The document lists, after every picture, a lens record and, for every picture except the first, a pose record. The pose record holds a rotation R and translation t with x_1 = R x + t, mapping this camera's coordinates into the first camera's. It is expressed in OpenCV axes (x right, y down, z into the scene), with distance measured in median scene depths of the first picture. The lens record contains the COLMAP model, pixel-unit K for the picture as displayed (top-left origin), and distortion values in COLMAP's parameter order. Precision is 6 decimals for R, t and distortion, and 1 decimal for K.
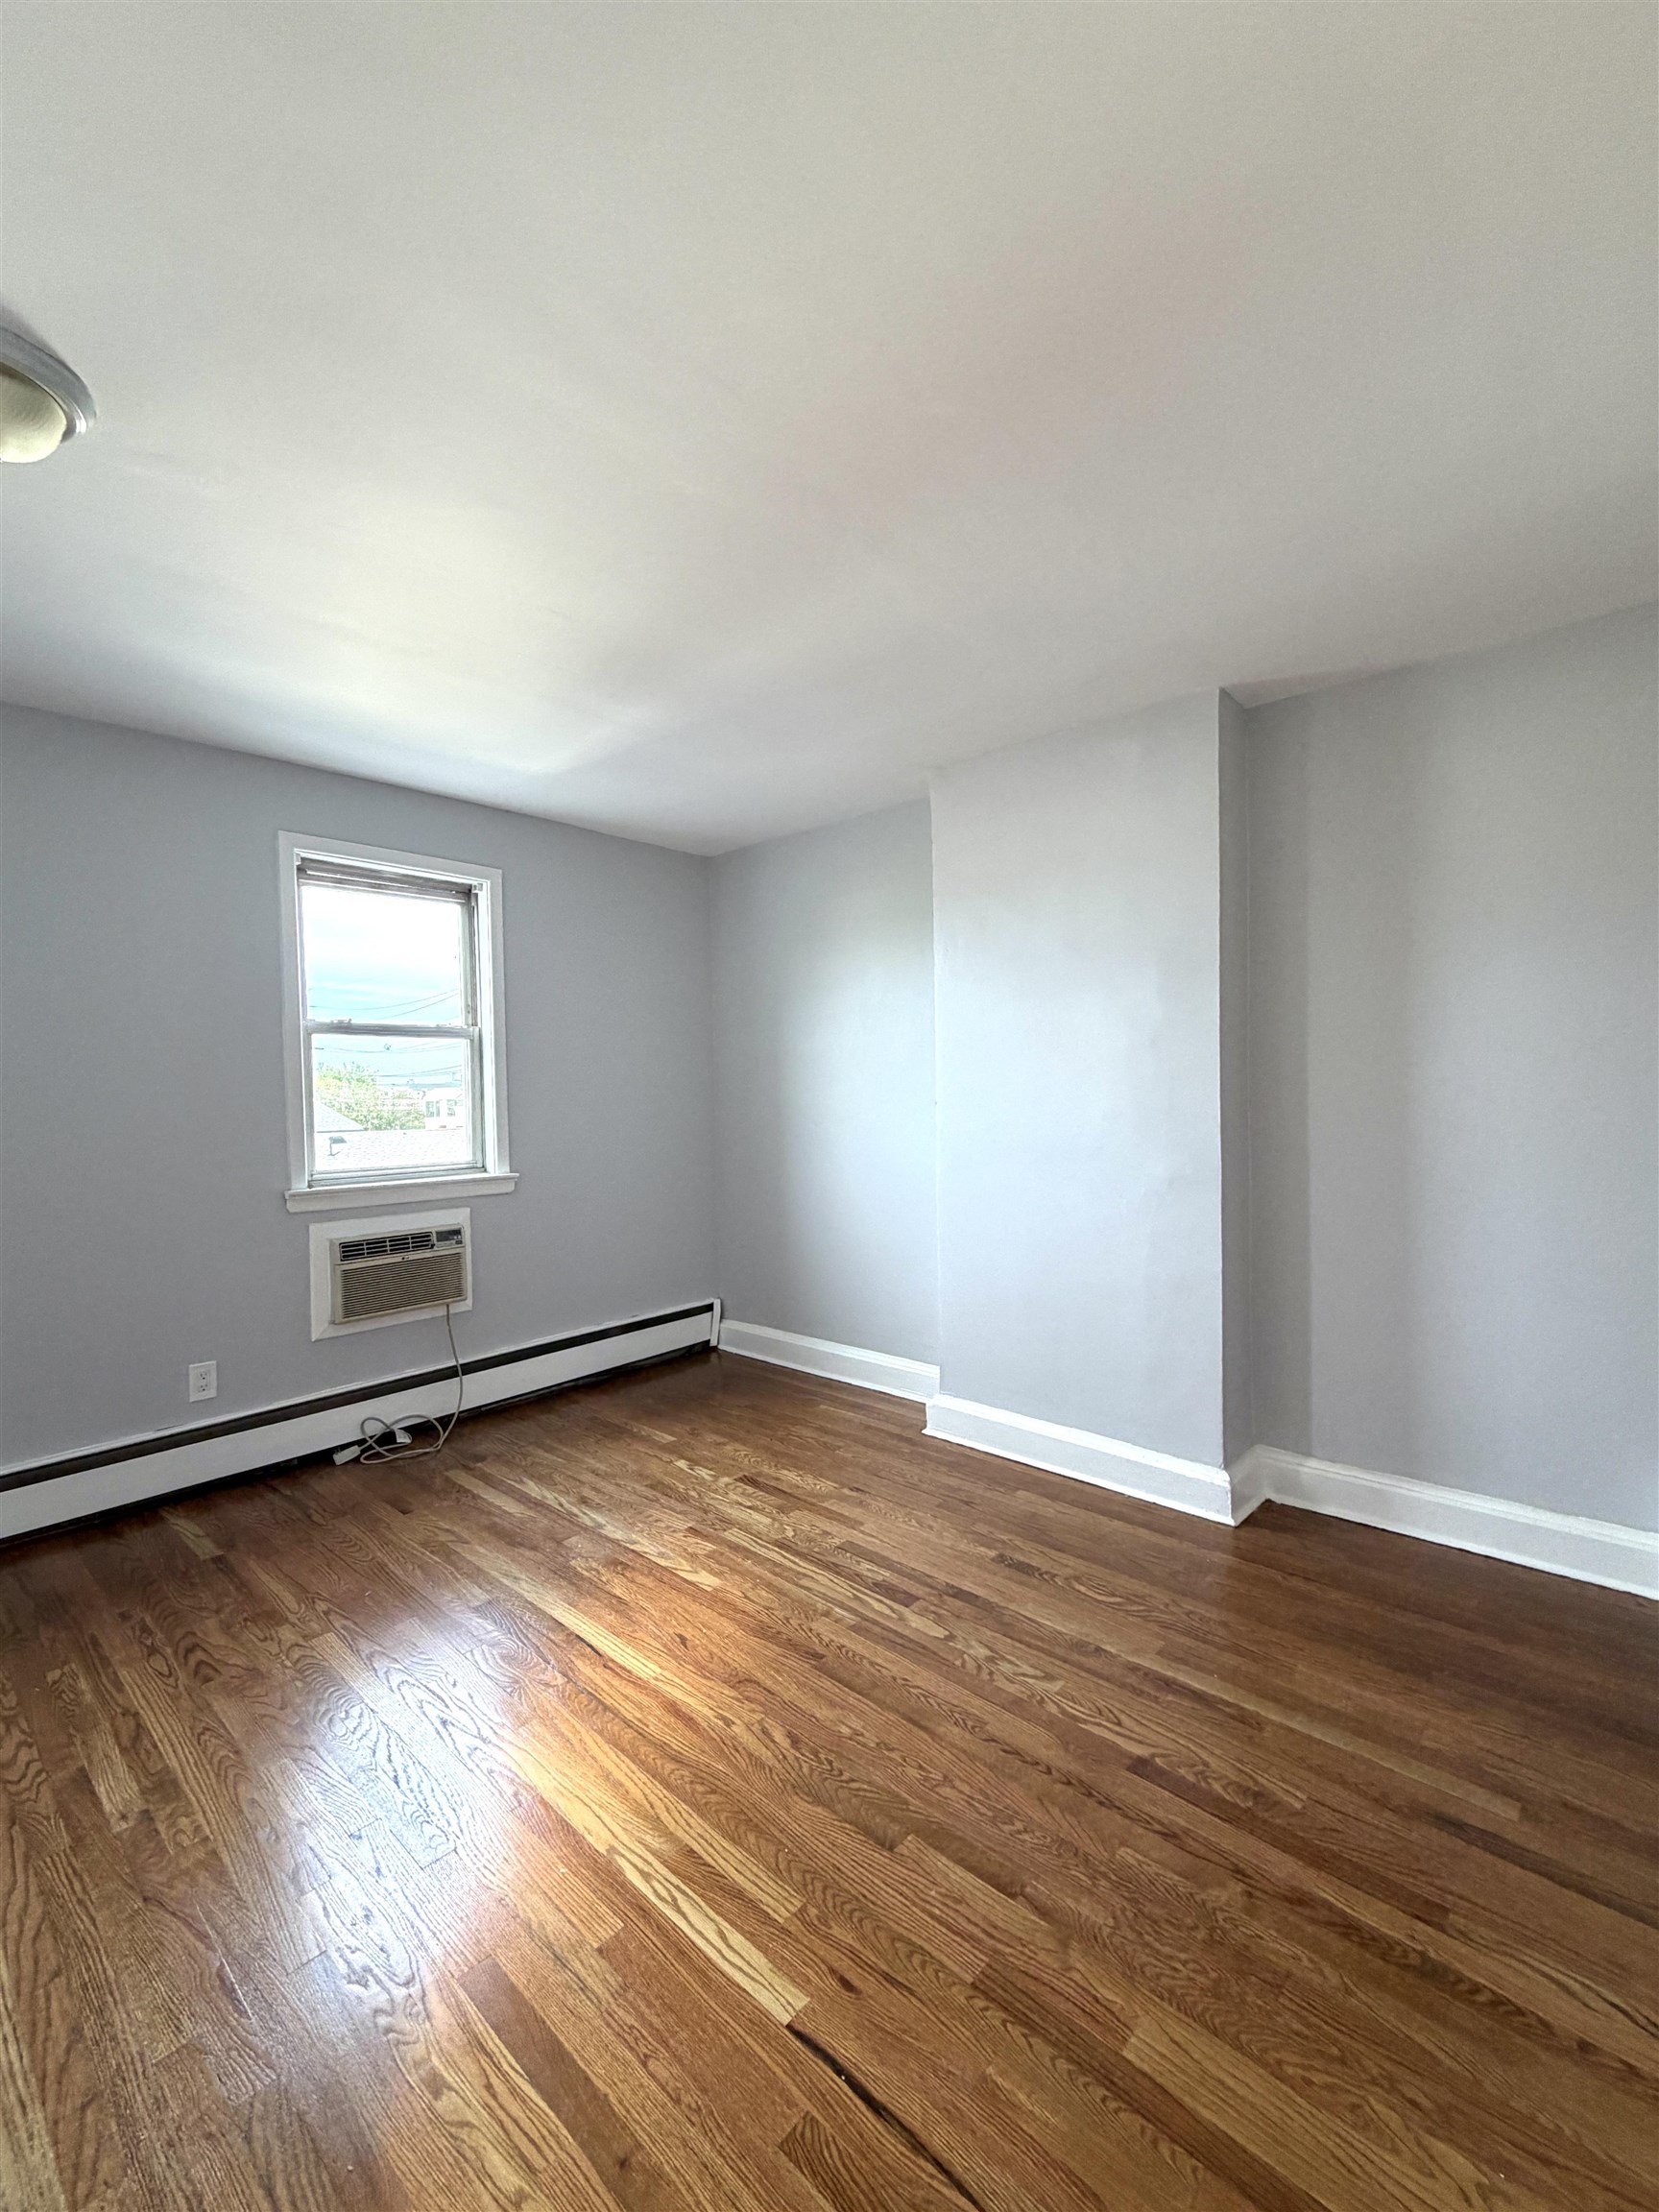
lens RADIAL K [[946.2, 0, 829.5], [0, 946.2, 1106.0], [0, 0, 1]] dist [0.000058, 0.000014]
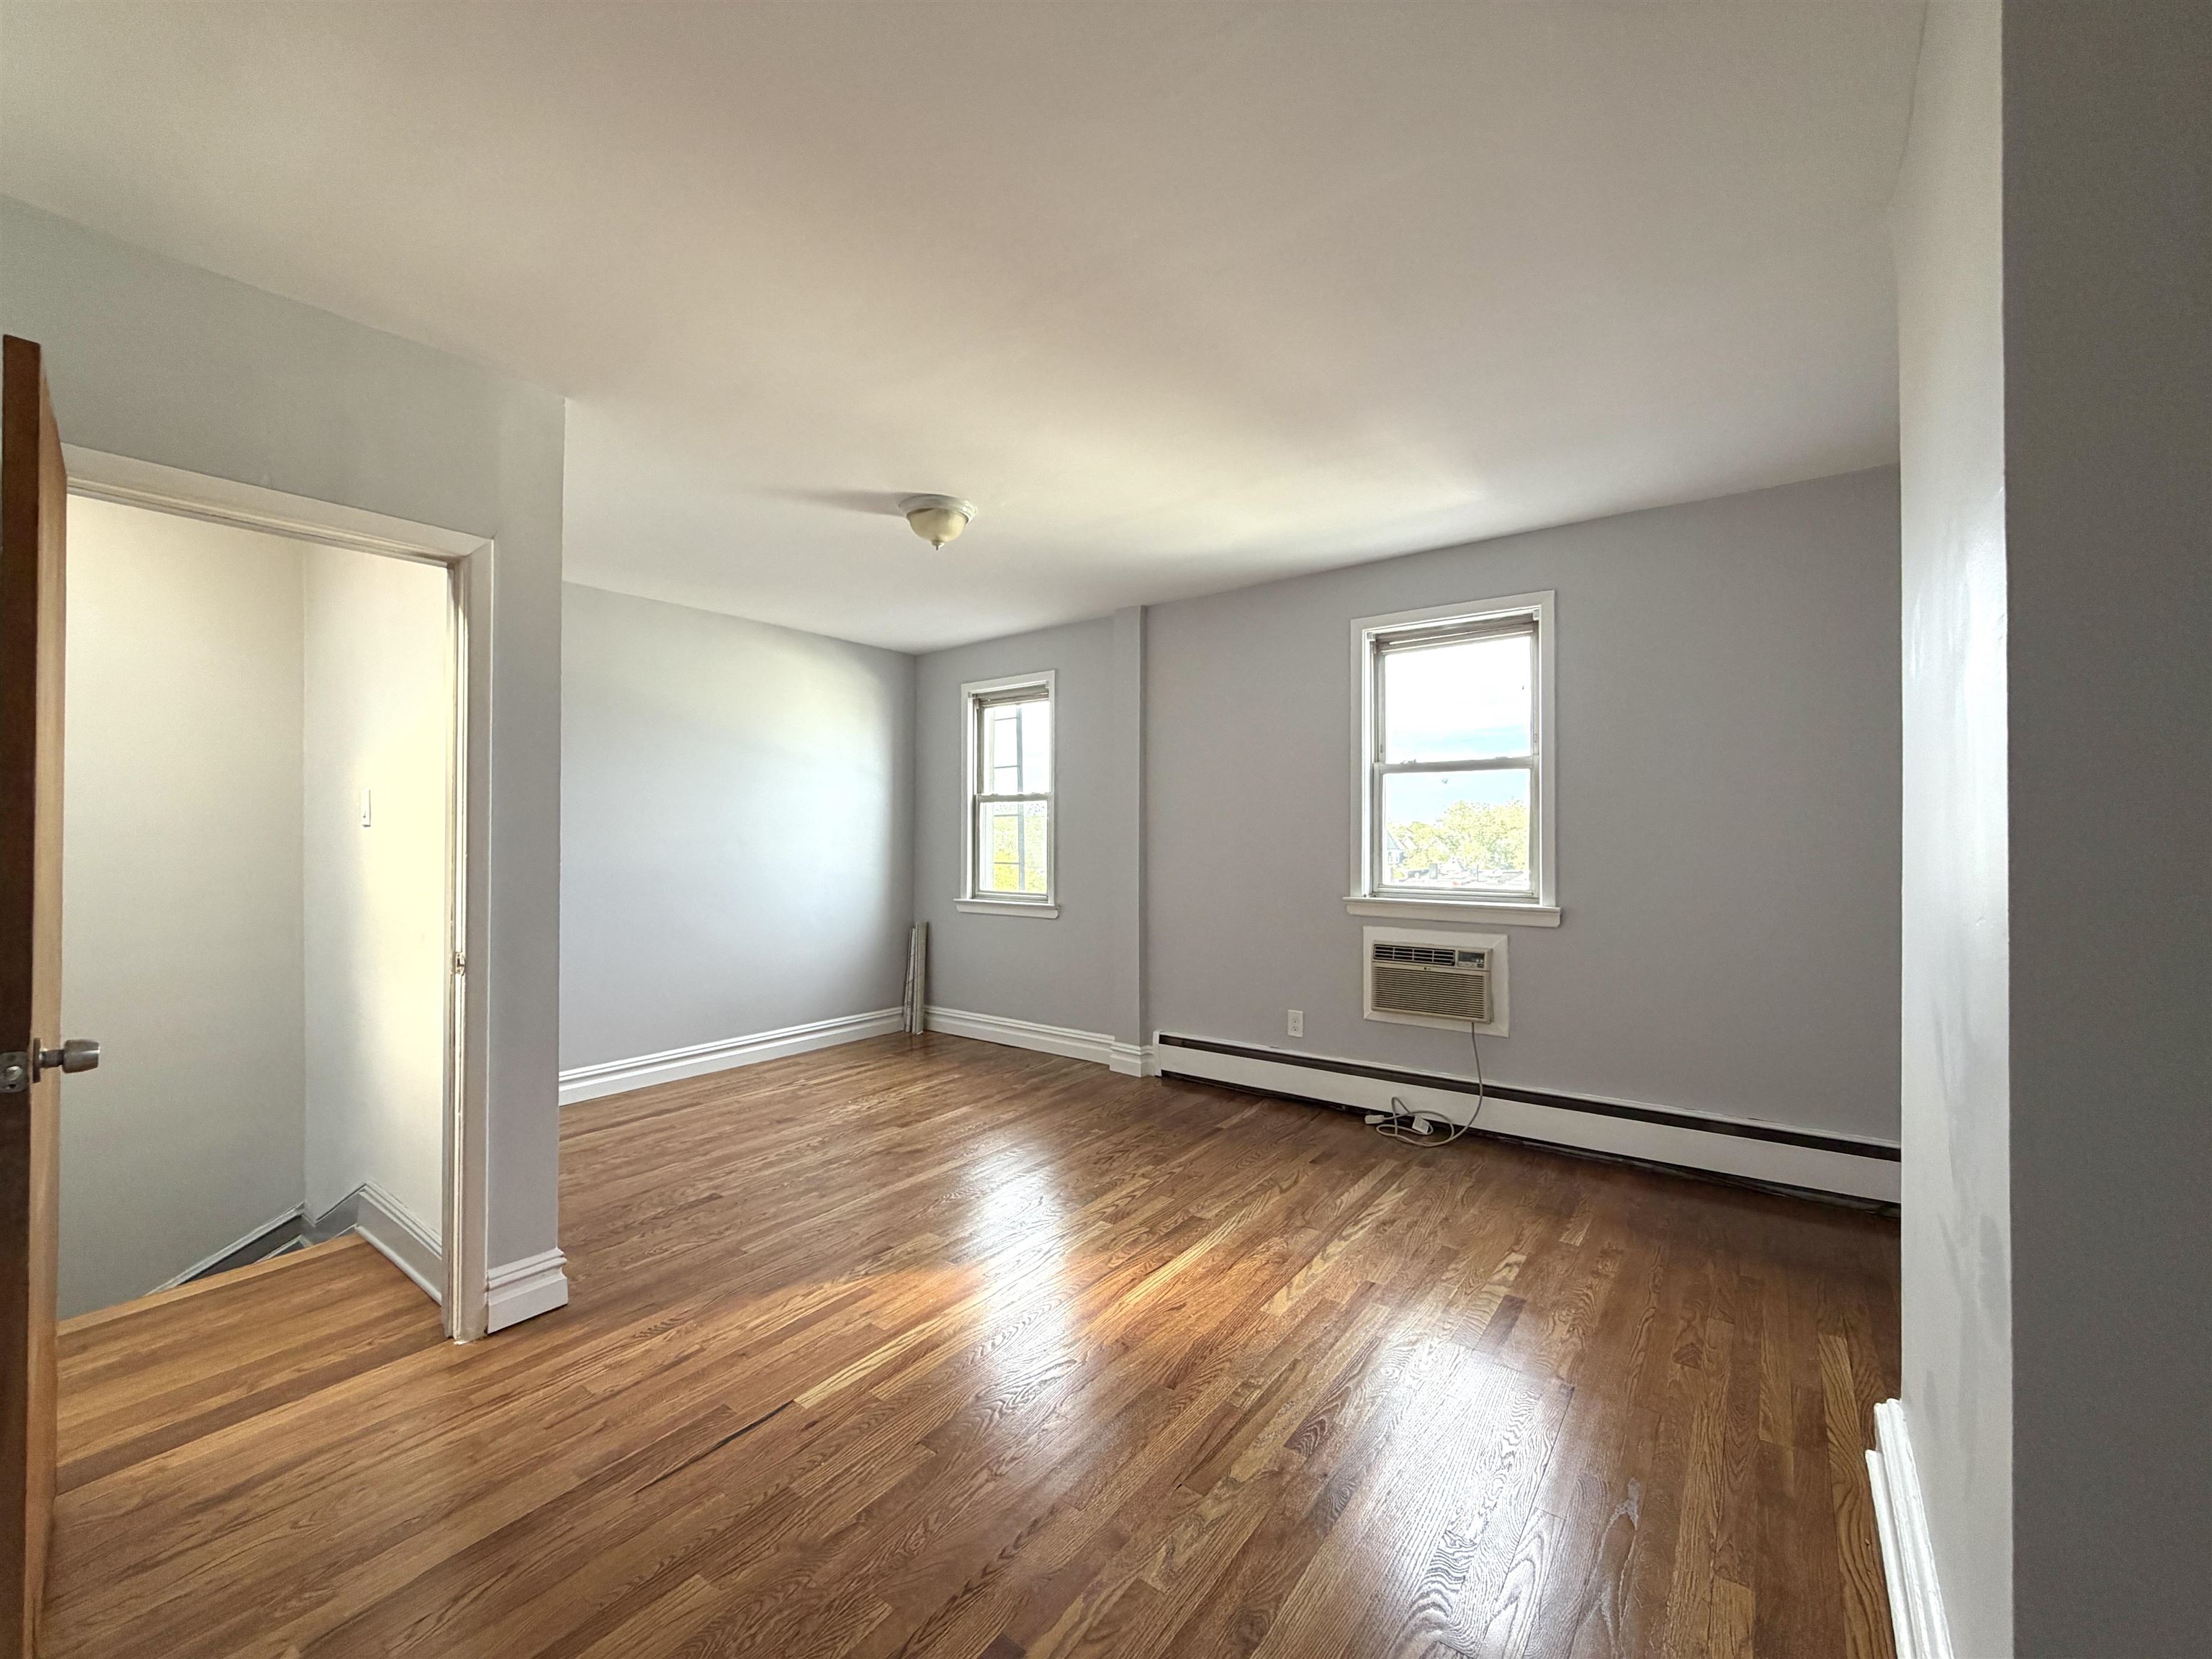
lens RADIAL K [[882.2, 0, 1102.9], [0, 882.2, 830.1], [0, 0, 1]] dist [-0.001486, -0.000246]
pose [[0.091658, 0.008400, -0.995755, 0.642551], [-0.022150, 0.999734, 0.006395, -0.002109], [0.995544, 0.021470, 0.091820, 0.596630]]
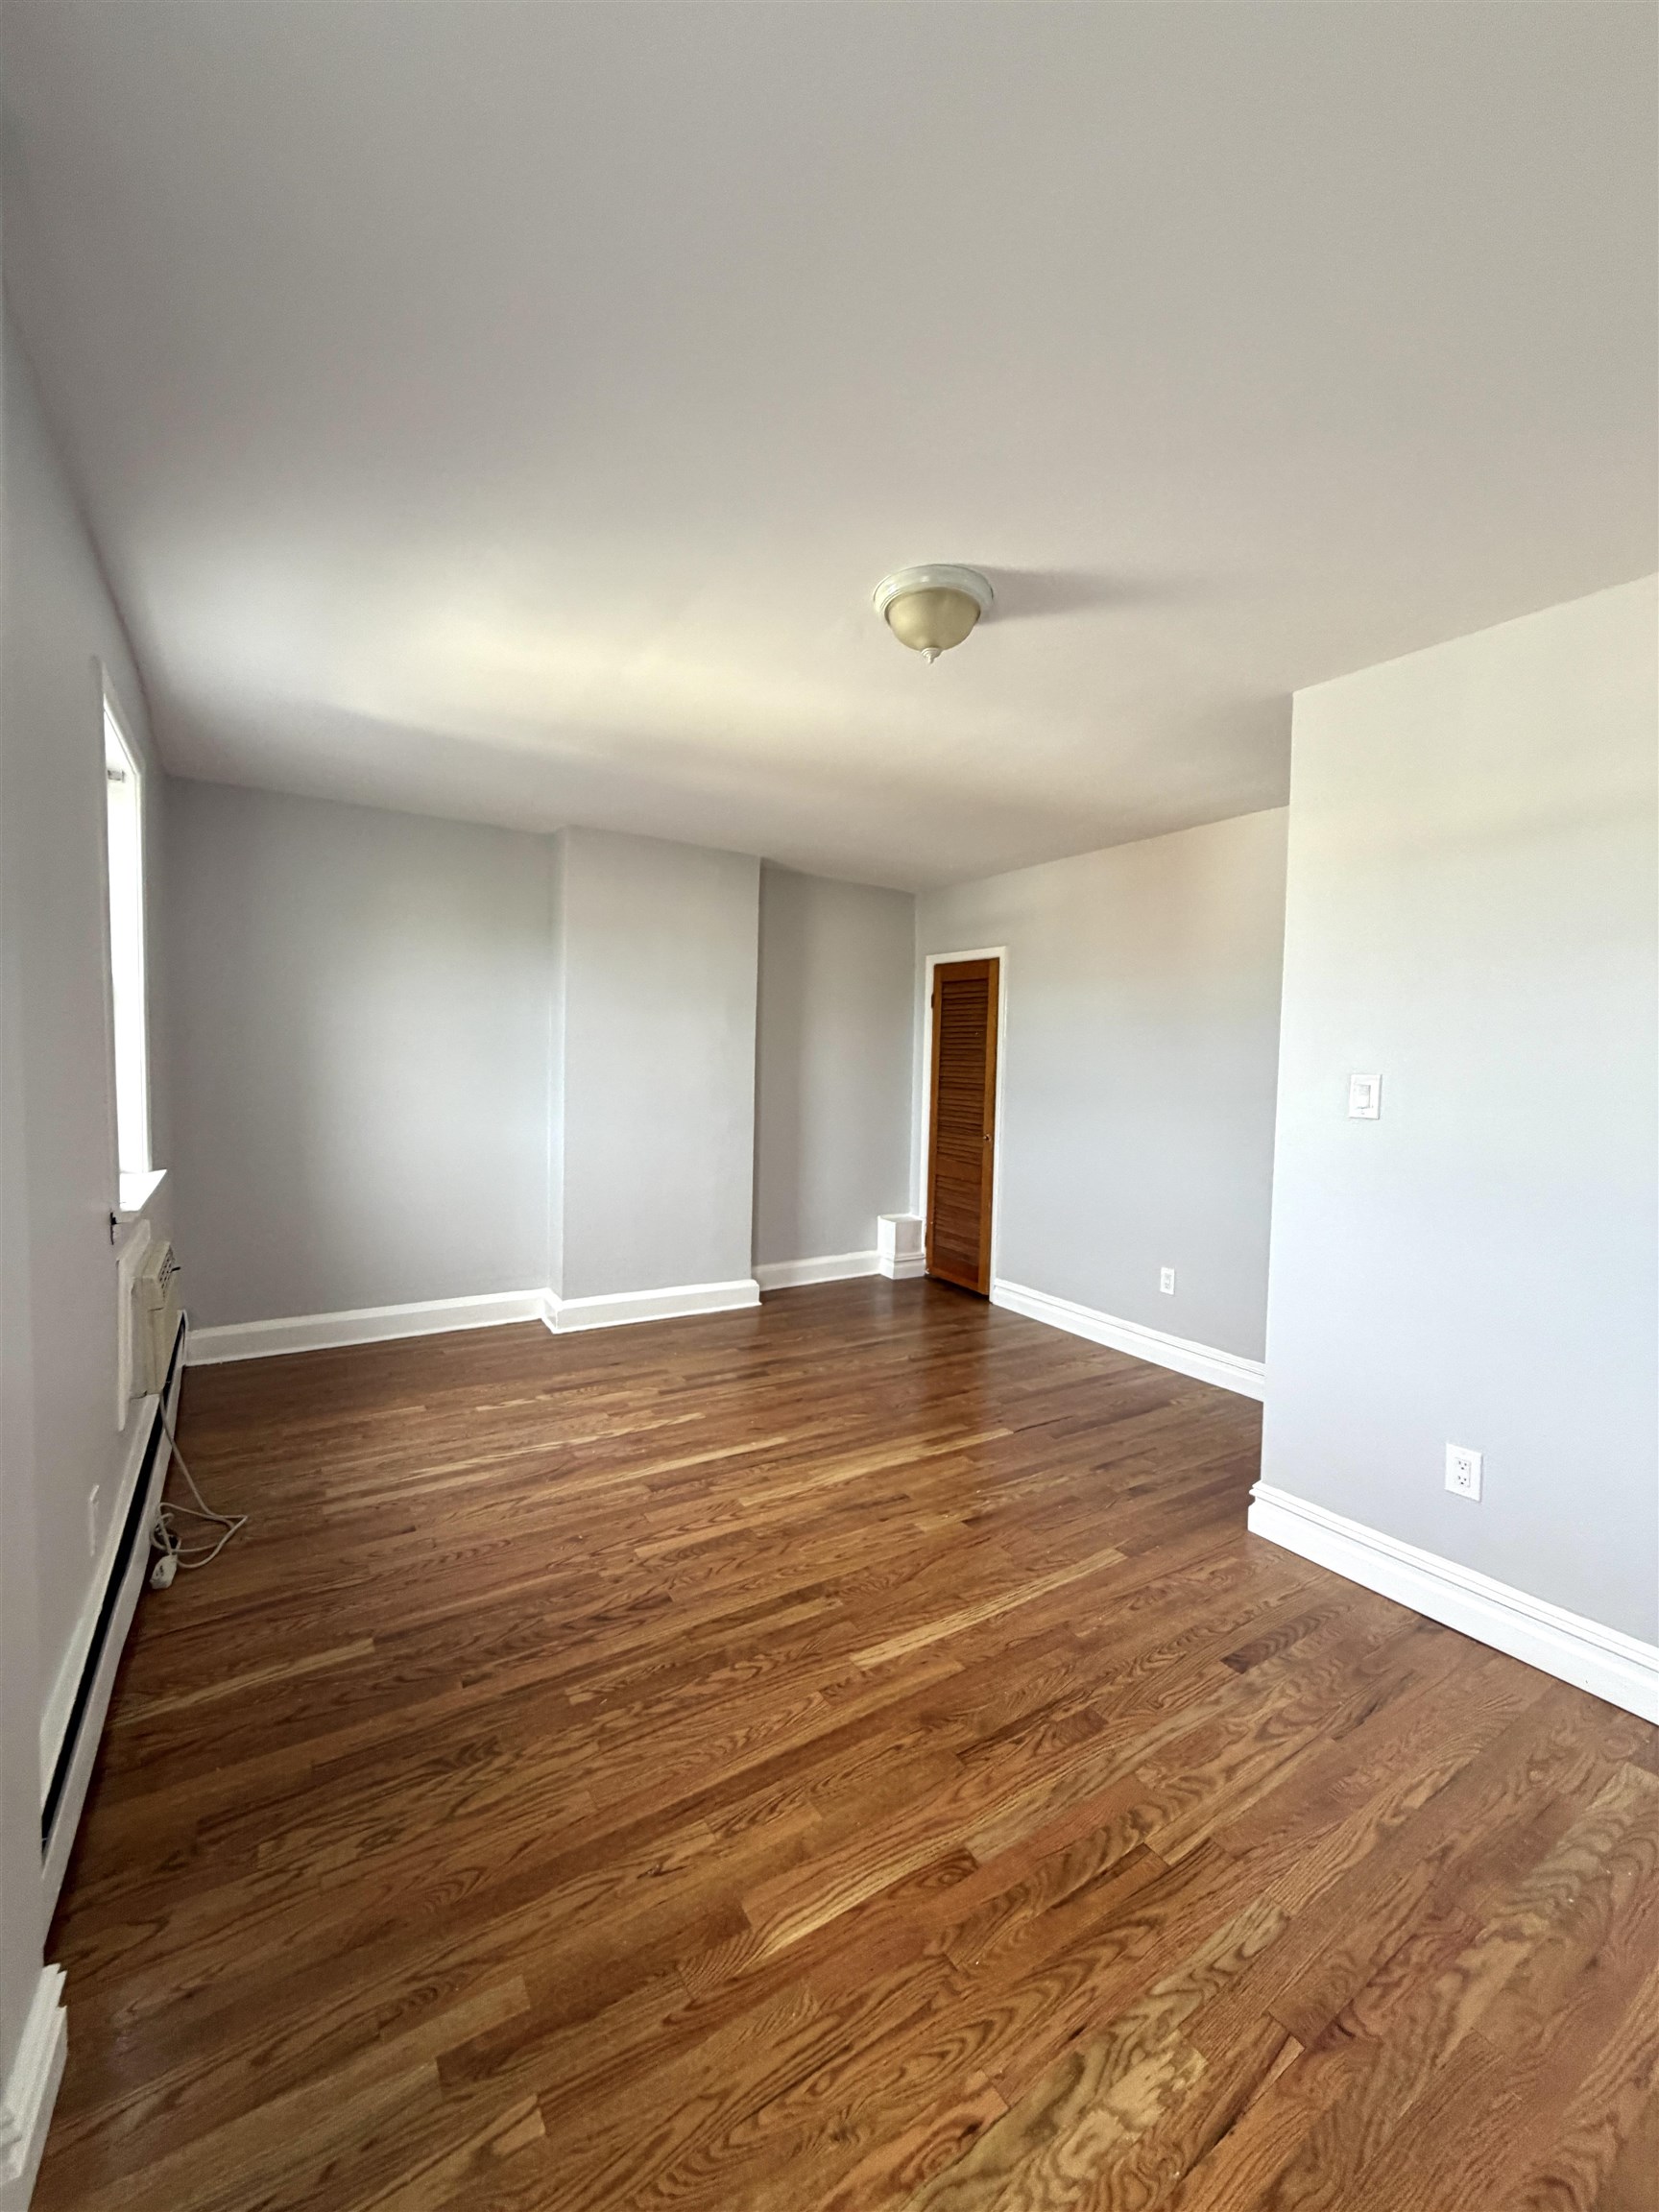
lens RADIAL K [[882.2, 0, 827.8], [0, 882.2, 1099.9], [0, 0, 1]] dist [-0.001486, -0.000246]
pose [[0.254728, -0.020432, 0.966797, -1.121198], [-0.008676, 0.999688, 0.023413, -0.007101], [-0.966974, -0.014352, 0.254472, 0.389857]]
